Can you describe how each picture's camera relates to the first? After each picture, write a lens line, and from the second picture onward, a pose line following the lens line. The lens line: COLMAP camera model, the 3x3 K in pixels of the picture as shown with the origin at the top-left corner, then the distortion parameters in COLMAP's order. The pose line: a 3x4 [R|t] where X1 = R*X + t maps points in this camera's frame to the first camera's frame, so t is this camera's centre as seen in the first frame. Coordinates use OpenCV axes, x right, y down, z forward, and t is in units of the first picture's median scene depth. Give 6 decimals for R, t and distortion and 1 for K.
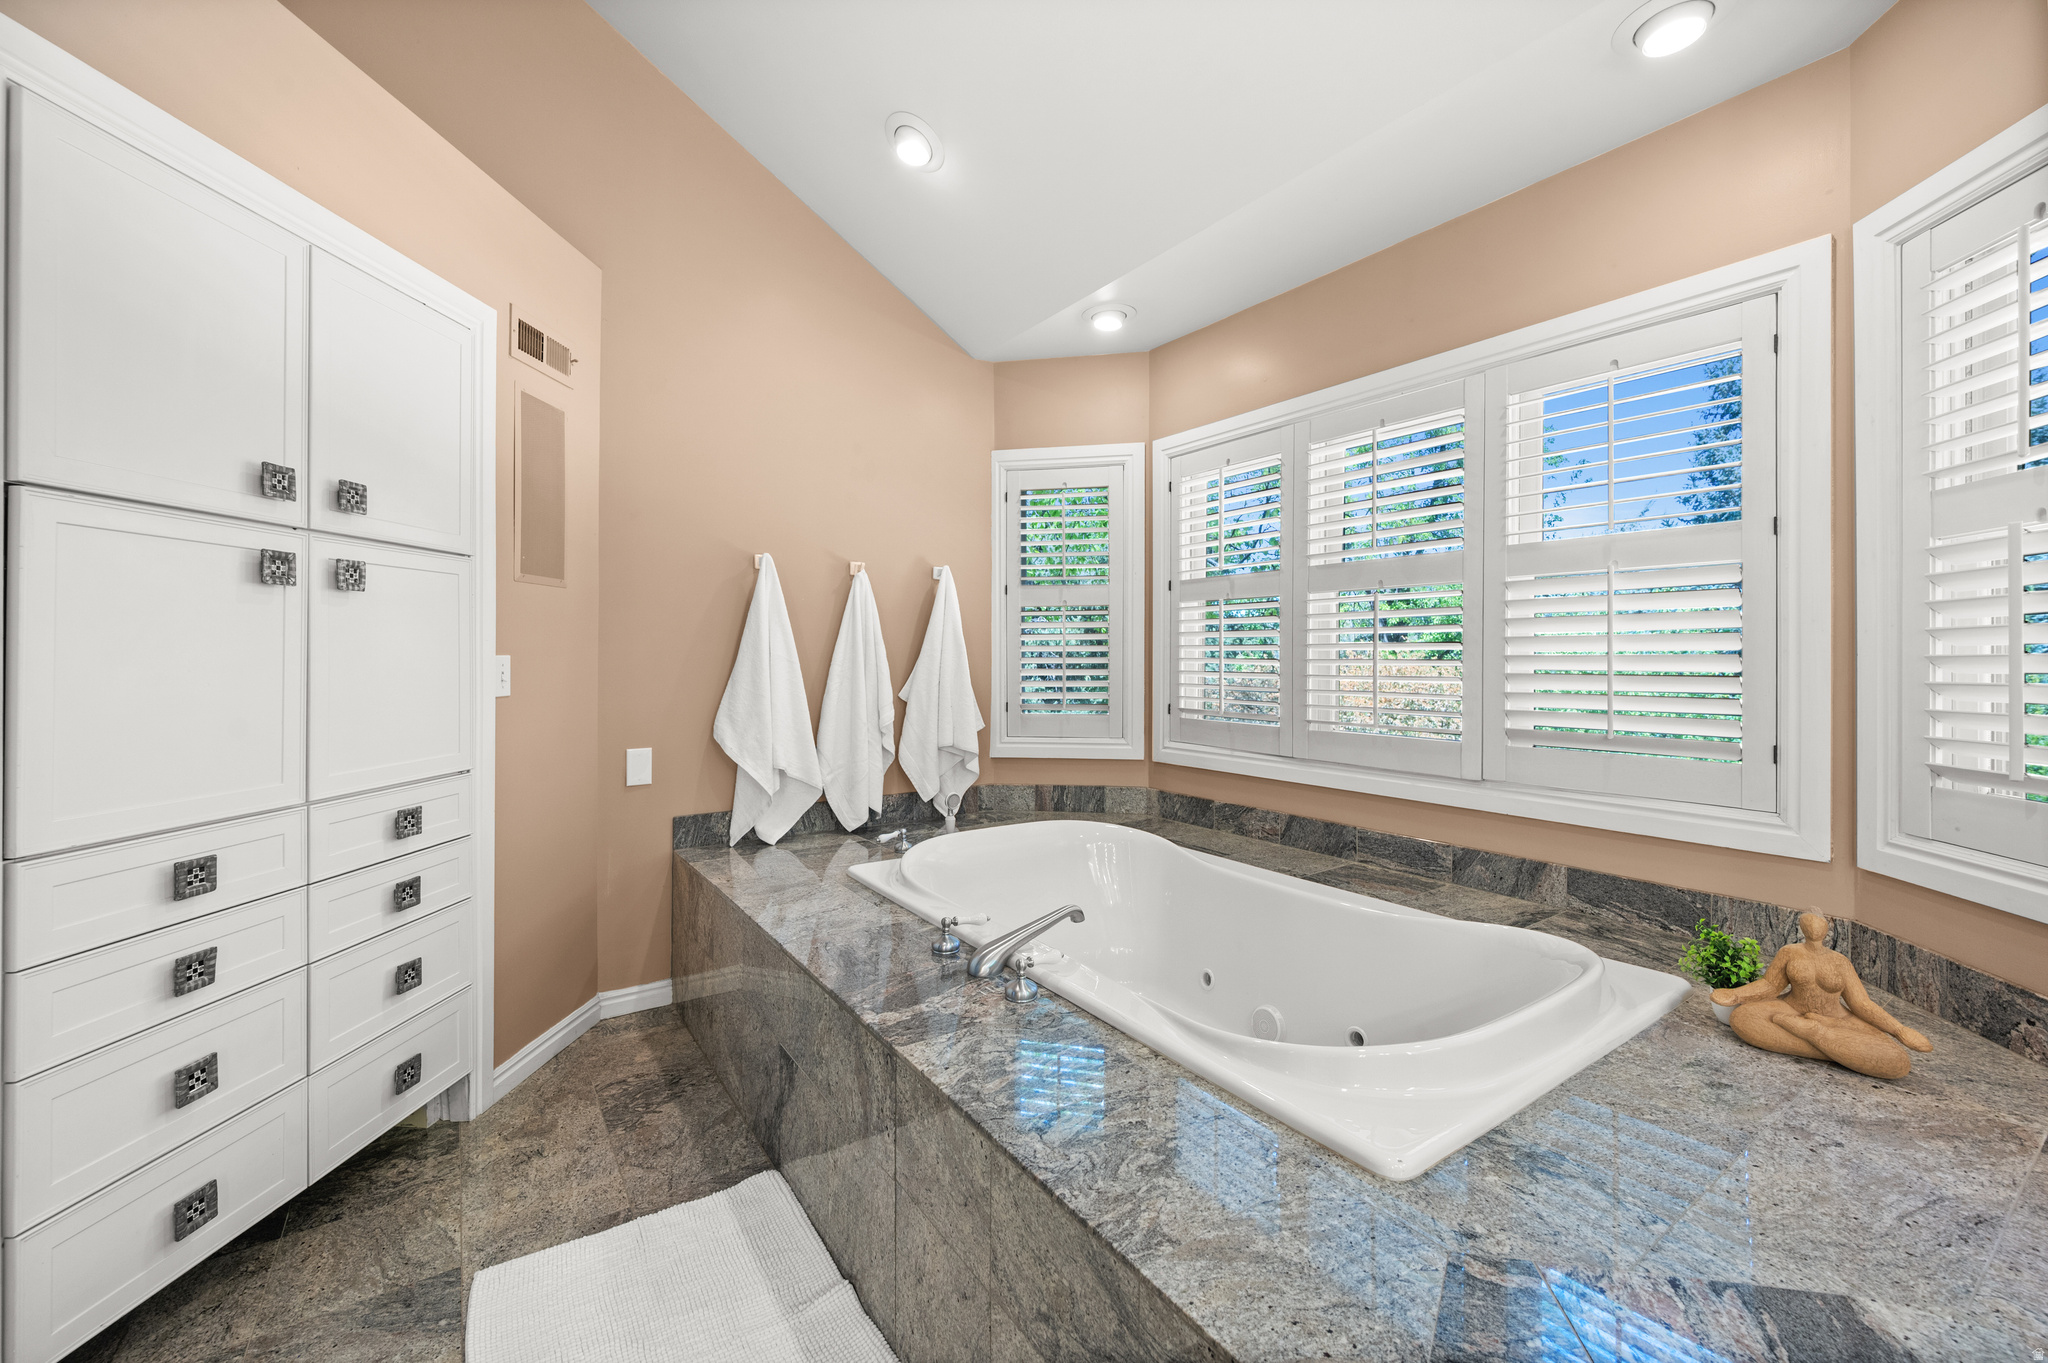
lens RADIAL K [[828.6, 0, 1001.7], [0, 828.6, 655.0], [0, 0, 1]] dist [-0.000246, 0.000133]
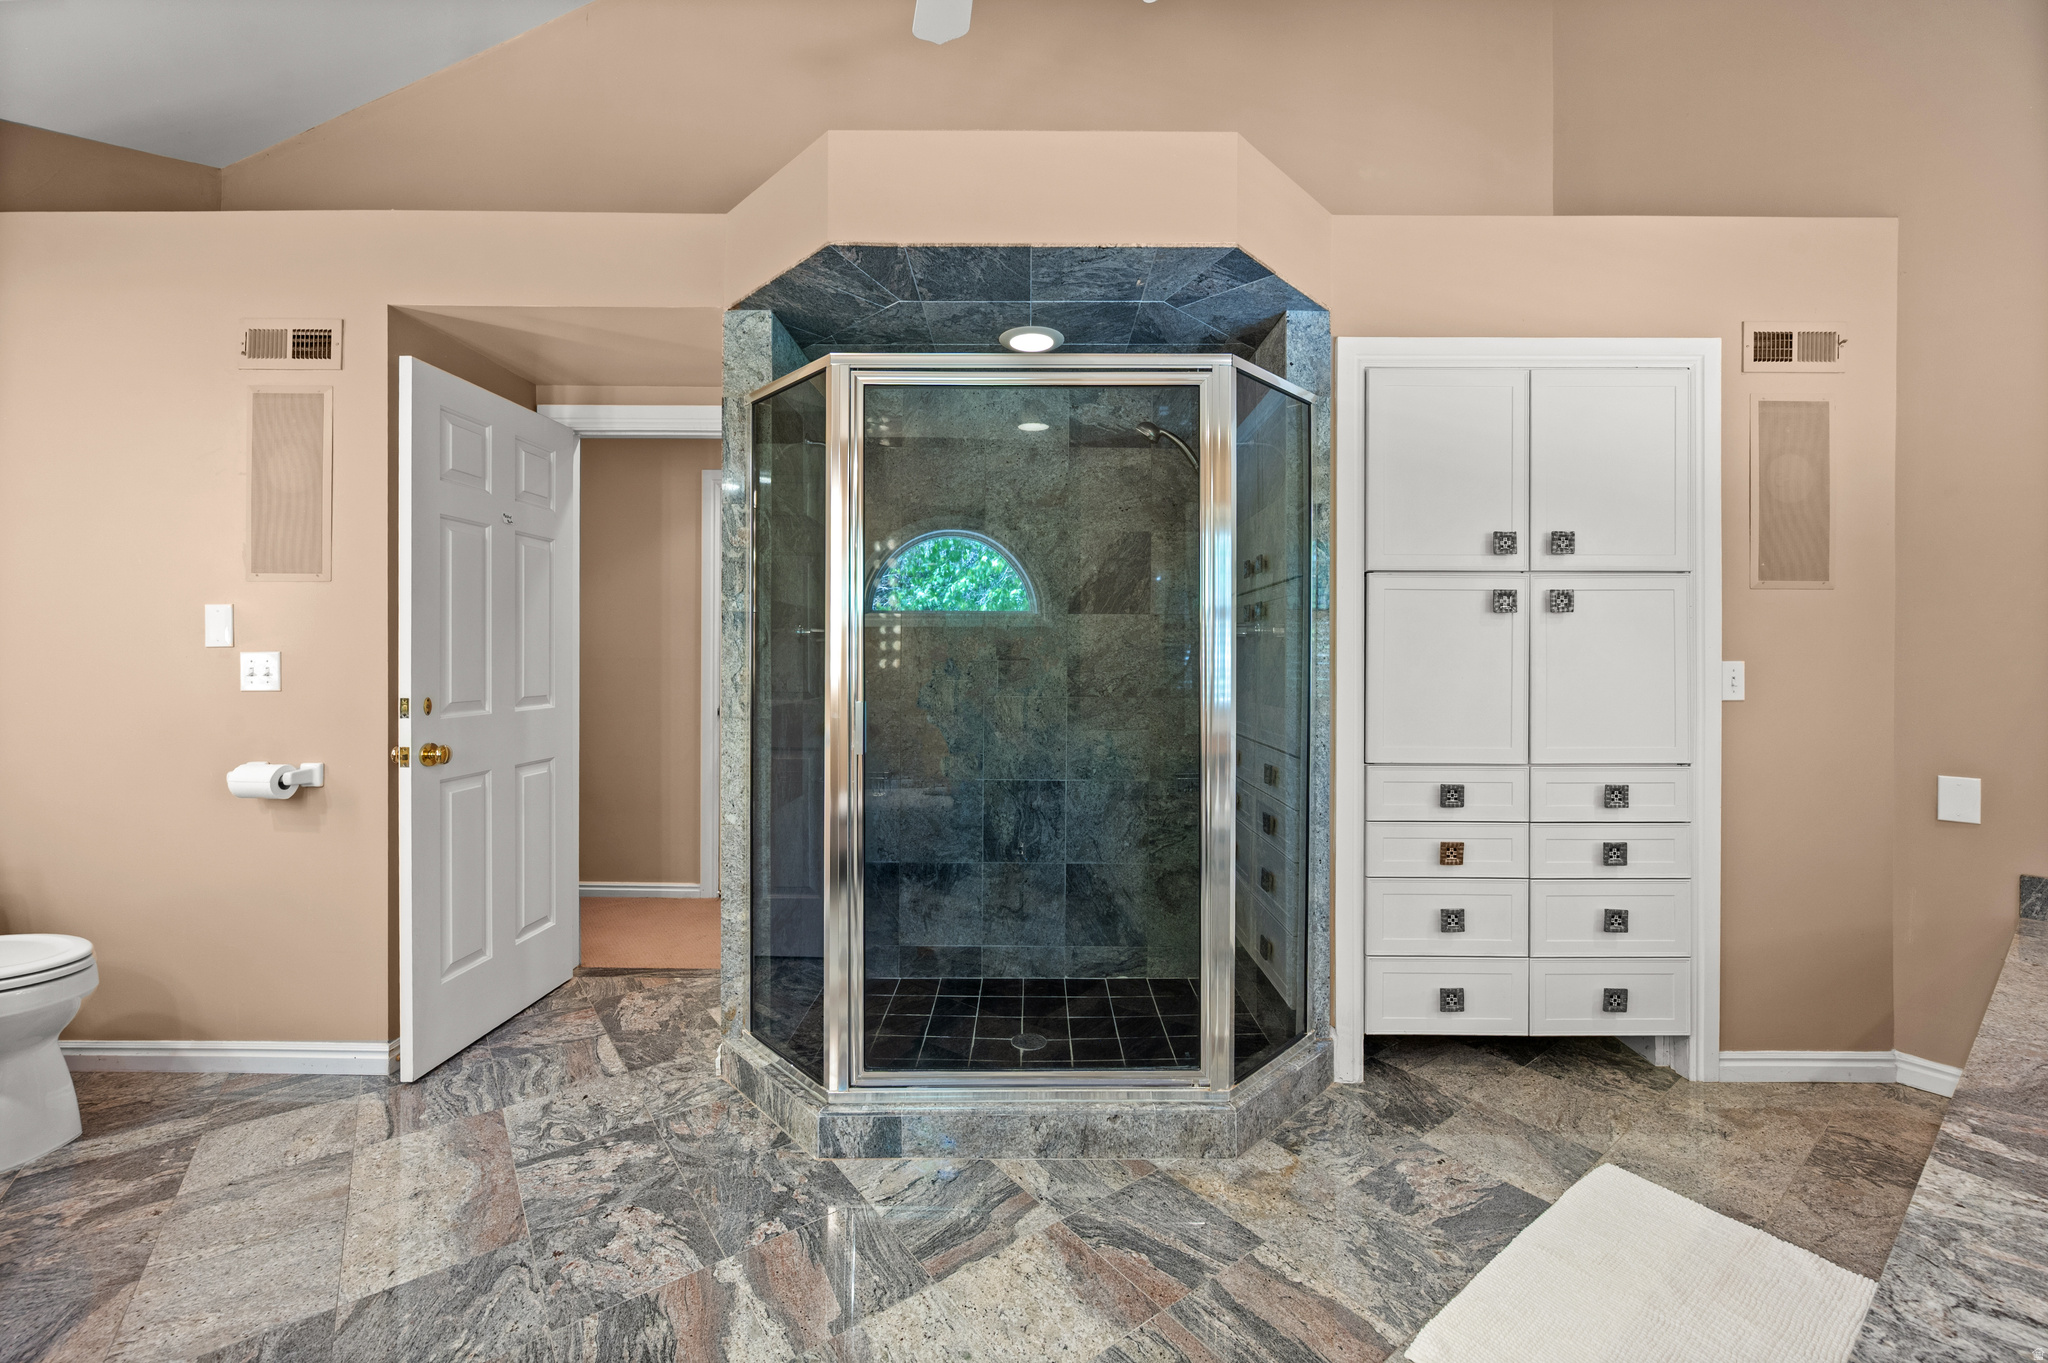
lens RADIAL K [[828.6, 0, 1022.1], [0, 828.6, 661.0], [0, 0, 1]] dist [-0.000246, 0.000133]
pose [[0.031228, 0.008393, -0.999477, 0.486622], [-0.003559, 0.999959, 0.008286, -0.006100], [0.999506, 0.003298, 0.031257, 0.077875]]
